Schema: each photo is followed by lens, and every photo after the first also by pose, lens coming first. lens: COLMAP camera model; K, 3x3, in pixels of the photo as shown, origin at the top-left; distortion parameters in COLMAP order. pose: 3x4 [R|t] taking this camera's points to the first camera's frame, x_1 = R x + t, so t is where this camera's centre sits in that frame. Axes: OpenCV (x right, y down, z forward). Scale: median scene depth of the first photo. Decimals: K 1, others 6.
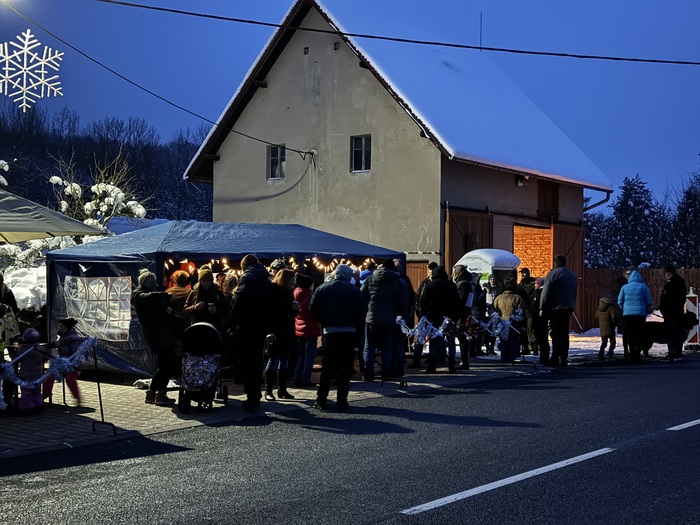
lens RADIAL K [[971.0, 0, 359.5], [0, 971.0, 263.5], [0, 0, 1]] dist [0.107341, -0.097562]
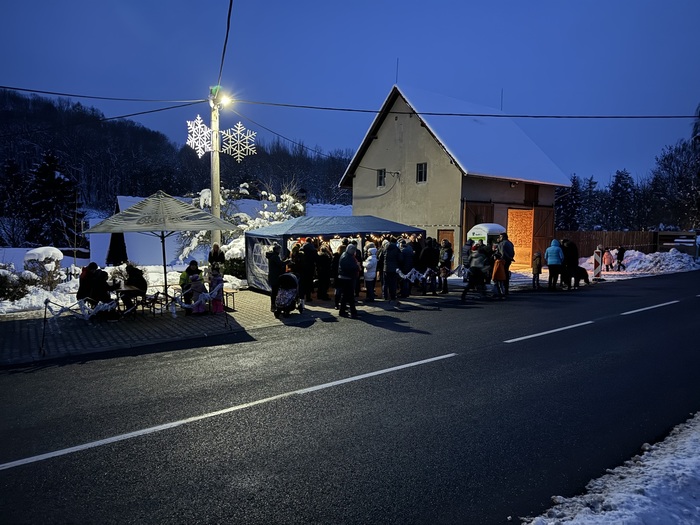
lens RADIAL K [[486.6, 0, 350.9], [0, 486.6, 266.2], [0, 0, 1]] dist [0.079976, -0.097553]
pose [[0.971866, 0.017414, -0.234891, 0.122279], [0.005470, 0.995325, 0.096423, -0.030678], [0.235472, -0.094996, 0.967227, 0.028225]]
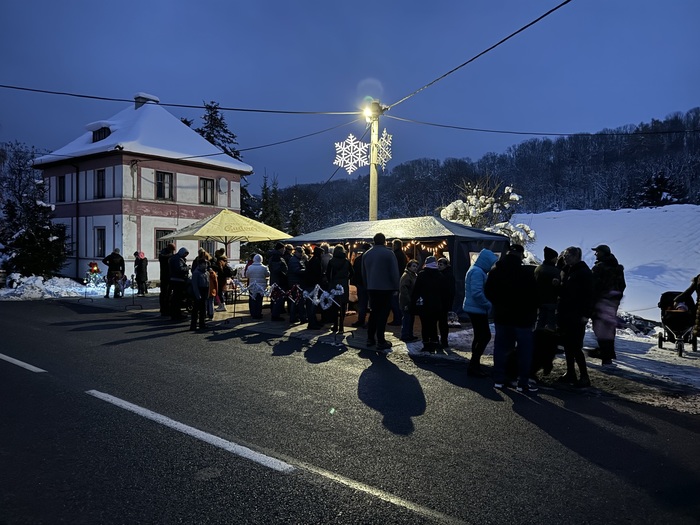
lens RADIAL K [[486.6, 0, 350.9], [0, 486.6, 266.2], [0, 0, 1]] dist [0.079976, -0.097553]
pose [[0.021146, 0.029106, -0.999353, 0.587538], [0.010087, 0.999519, 0.029324, 0.009236], [0.999726, -0.010700, 0.020843, 0.808099]]
